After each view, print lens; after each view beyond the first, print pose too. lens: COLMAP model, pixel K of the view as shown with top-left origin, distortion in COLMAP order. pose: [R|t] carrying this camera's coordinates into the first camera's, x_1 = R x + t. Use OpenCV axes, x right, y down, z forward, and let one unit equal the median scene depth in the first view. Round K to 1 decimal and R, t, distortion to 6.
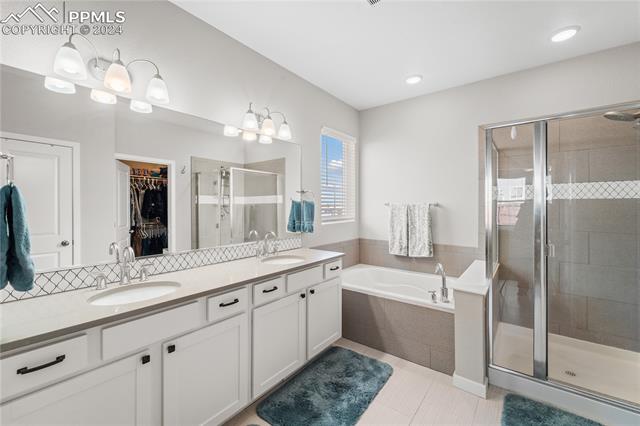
lens RADIAL K [[263.9, 0, 321.6], [0, 263.9, 208.3], [0, 0, 1]] dist [0.001760, -0.000146]
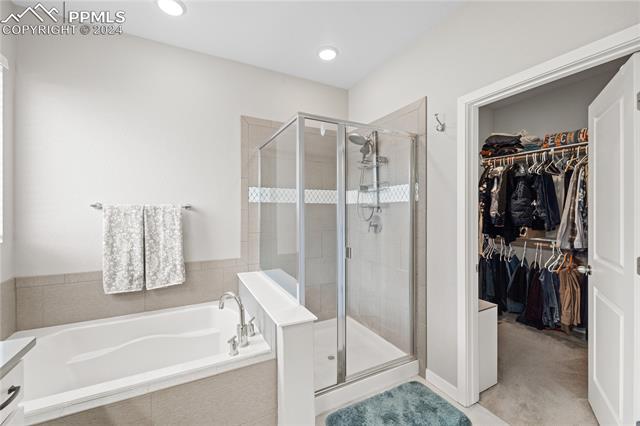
lens RADIAL K [[263.9, 0, 321.6], [0, 263.9, 208.3], [0, 0, 1]] dist [0.001760, -0.000146]
pose [[0.417706, 0.000719, 0.908582, -0.067513], [0.003757, 0.999990, -0.002519, -0.008064], [-0.908575, 0.004465, 0.417699, 0.379569]]
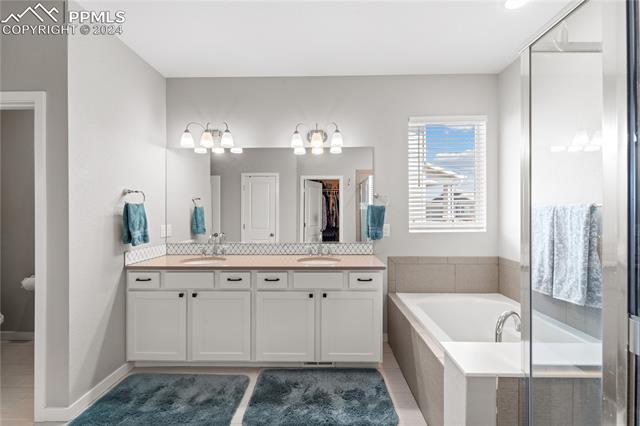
lens RADIAL K [[259.6, 0, 320.0], [0, 259.6, 213.0], [0, 0, 1]] dist [0.001012, -0.000200]
pose [[0.594671, -0.001022, -0.803969, 0.507680], [-0.002902, 0.999990, -0.003418, 0.001779], [0.803964, 0.004366, 0.594662, 0.262701]]
